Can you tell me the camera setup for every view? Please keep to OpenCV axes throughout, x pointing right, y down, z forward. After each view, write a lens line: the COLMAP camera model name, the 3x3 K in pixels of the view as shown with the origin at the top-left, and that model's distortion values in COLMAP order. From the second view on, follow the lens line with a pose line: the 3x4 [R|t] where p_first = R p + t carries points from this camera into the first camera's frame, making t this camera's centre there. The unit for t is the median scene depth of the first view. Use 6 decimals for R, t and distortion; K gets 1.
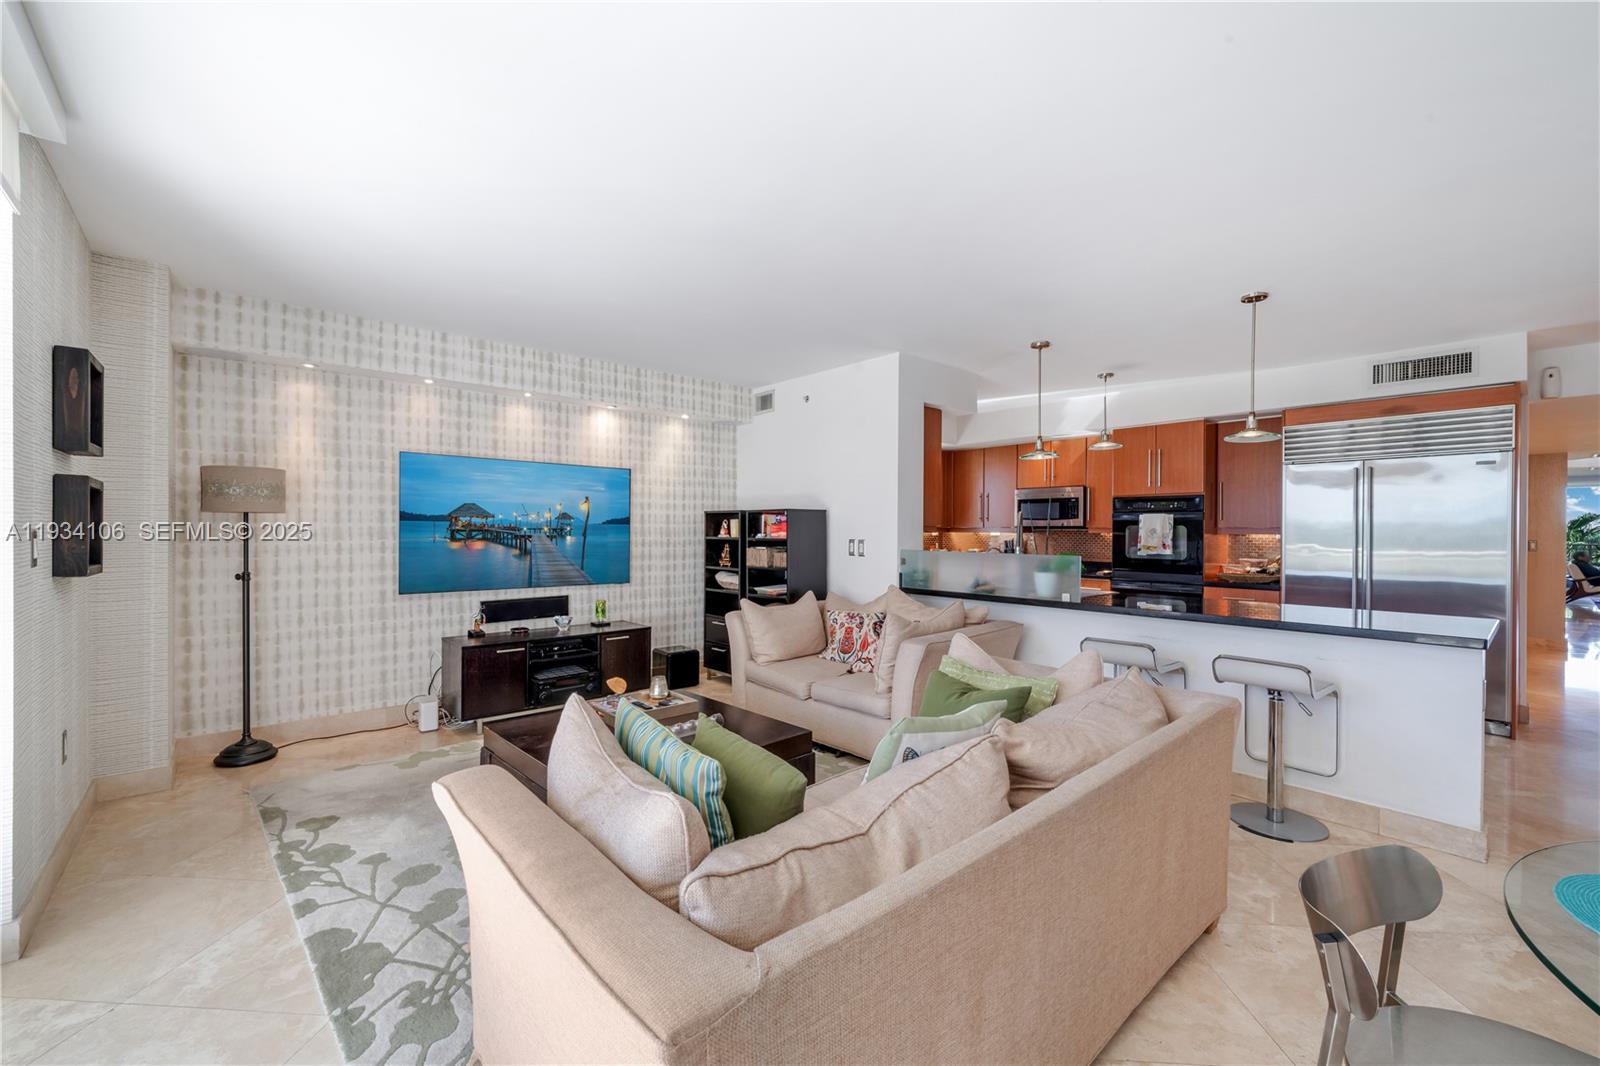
lens RADIAL K [[642.8, 0, 809.3], [0, 642.8, 533.1], [0, 0, 1]] dist [0.003585, 0.000130]
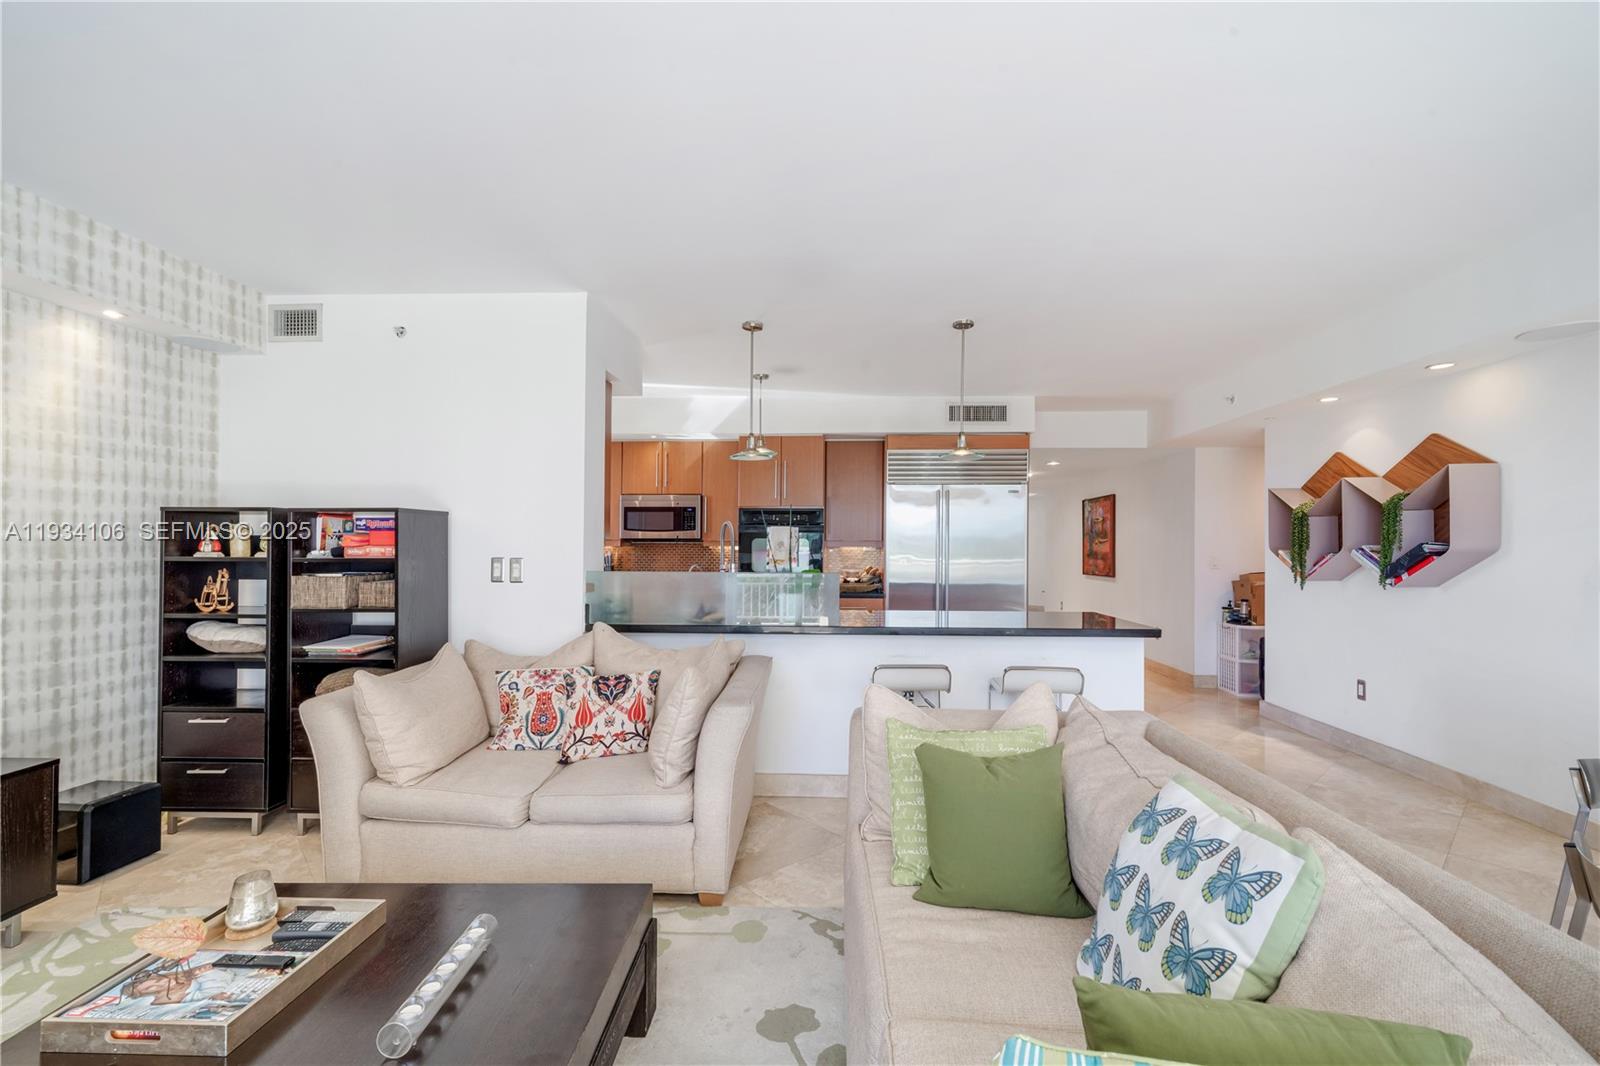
lens RADIAL K [[684.8, 0, 795.8], [0, 684.8, 542.4], [0, 0, 1]] dist [0.002246, -0.000384]
pose [[0.707678, -0.000194, 0.706535, -0.219204], [0.002698, 0.999993, -0.002428, -0.003557], [-0.706530, 0.003624, 0.707674, 0.289547]]
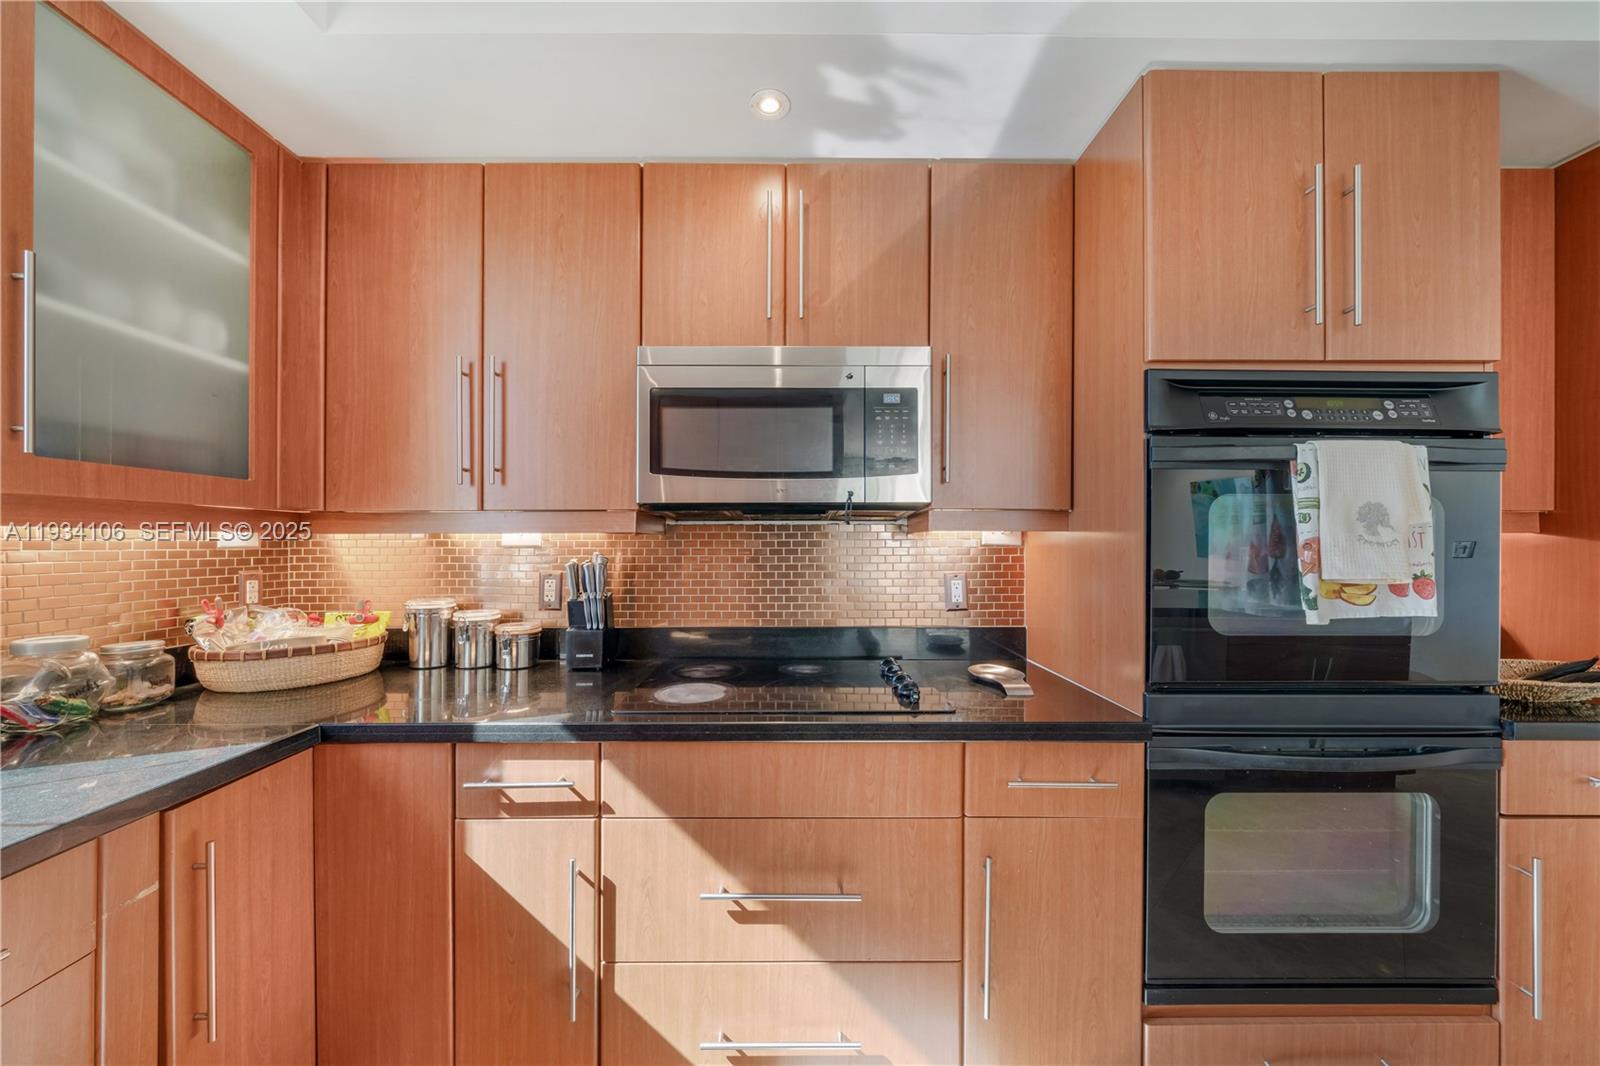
lens RADIAL K [[546.6, 0, 791.5], [0, 546.6, 549.0], [0, 0, 1]] dist [-0.008342, -0.000036]
pose [[0.677620, 0.006422, 0.735384, 0.308425], [0.004651, 0.999904, -0.013018, 0.011753], [-0.735398, 0.012242, 0.677525, 1.192440]]
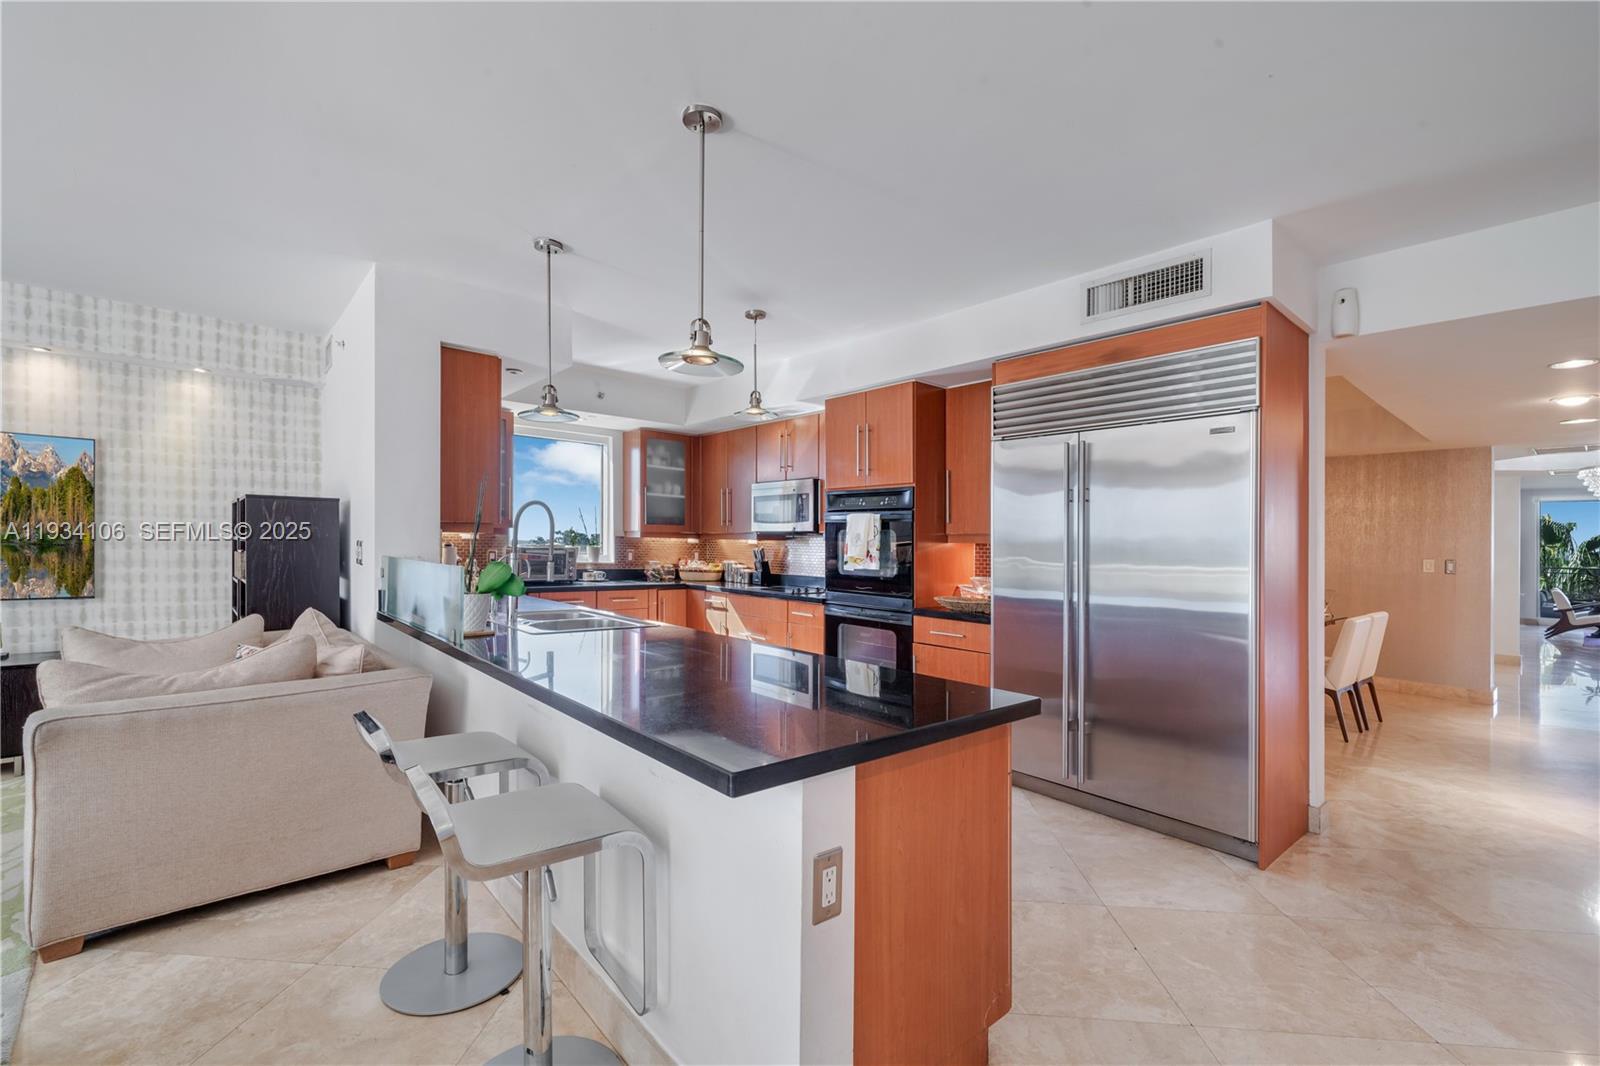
lens RADIAL K [[658.9, 0, 806.1], [0, 658.9, 543.1], [0, 0, 1]] dist [-0.002835, -0.000122]
pose [[0.999803, 0.013640, -0.014407, 0.571314], [-0.013744, 0.999880, -0.007156, 0.011490], [0.014308, 0.007352, 0.999871, 0.302585]]
